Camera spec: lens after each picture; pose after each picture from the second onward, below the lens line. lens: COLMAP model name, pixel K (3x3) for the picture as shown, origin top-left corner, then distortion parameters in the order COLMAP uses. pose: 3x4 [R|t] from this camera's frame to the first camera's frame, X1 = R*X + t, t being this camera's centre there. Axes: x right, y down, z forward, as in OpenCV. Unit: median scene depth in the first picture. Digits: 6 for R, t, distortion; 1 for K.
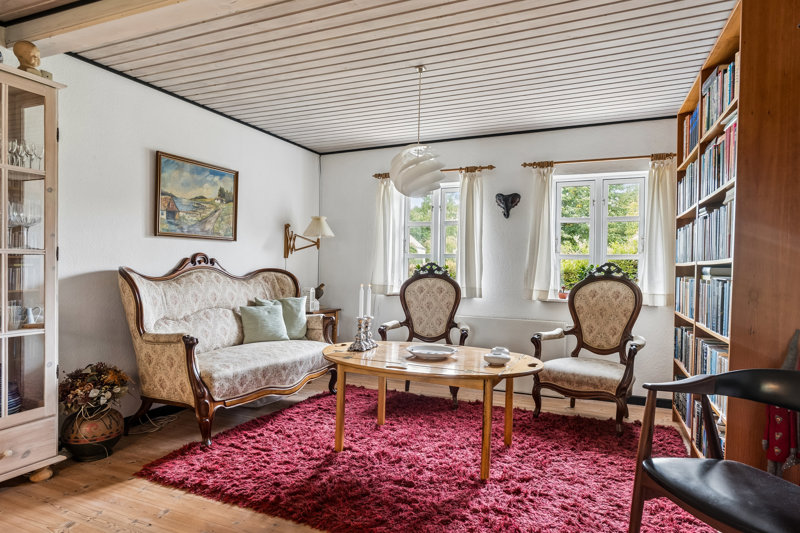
lens RADIAL K [[457.7, 0, 400.0], [0, 457.7, 266.5], [0, 0, 1]] dist [-0.001703, -0.000349]
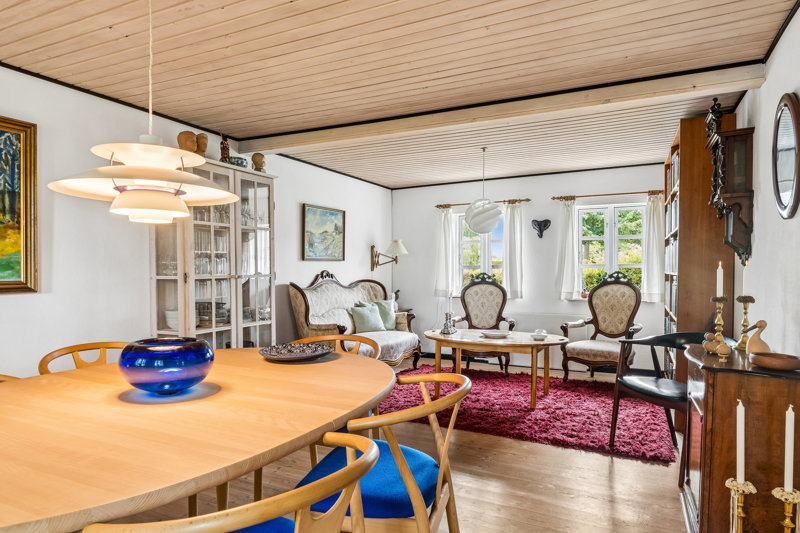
lens RADIAL K [[471.5, 0, 400.0], [0, 471.5, 266.5], [0, 0, 1]] dist [-0.000480, 0.000067]
pose [[0.998528, -0.019733, -0.050517, -0.122245], [0.019518, 0.999798, -0.004748, -0.028809], [0.050600, 0.003755, 0.998712, -0.445252]]
